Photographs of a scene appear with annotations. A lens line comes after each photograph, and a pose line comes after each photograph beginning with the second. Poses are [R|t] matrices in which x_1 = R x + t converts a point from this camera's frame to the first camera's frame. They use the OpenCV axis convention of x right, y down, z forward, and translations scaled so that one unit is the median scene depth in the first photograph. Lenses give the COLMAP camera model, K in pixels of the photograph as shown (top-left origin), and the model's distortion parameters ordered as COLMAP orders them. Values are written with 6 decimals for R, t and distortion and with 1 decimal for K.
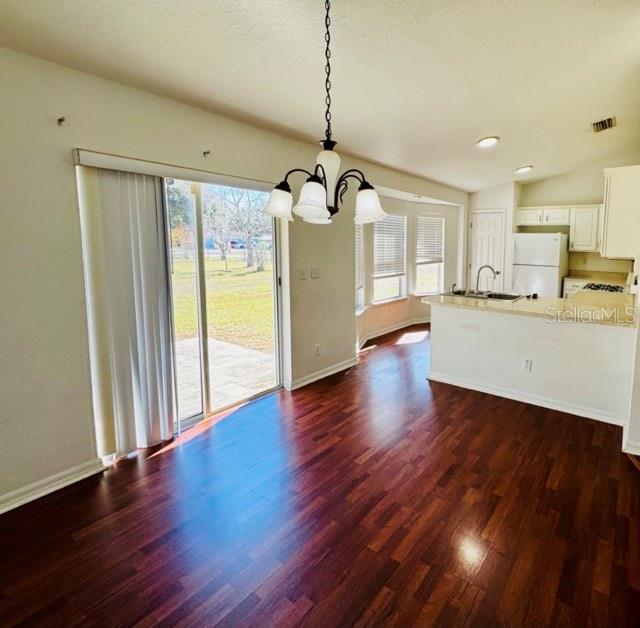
lens RADIAL K [[362.3, 0, 421.7], [0, 362.3, 283.7], [0, 0, 1]] dist [0.000777, 0.000113]
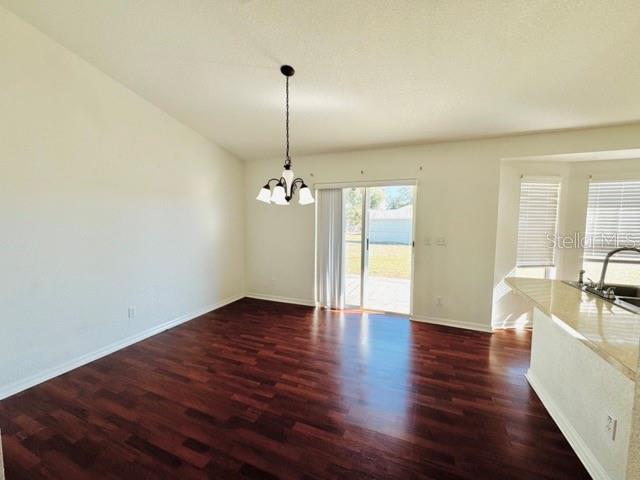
lens RADIAL K [[257.5, 0, 320.0], [0, 257.5, 240.0], [0, 0, 1]] dist [-0.000208, -0.000137]
pose [[0.156248, 0.065442, -0.985547, 1.061093], [-0.117604, 0.991937, 0.047222, -0.049609], [0.980692, 0.108526, 0.162685, 0.815045]]
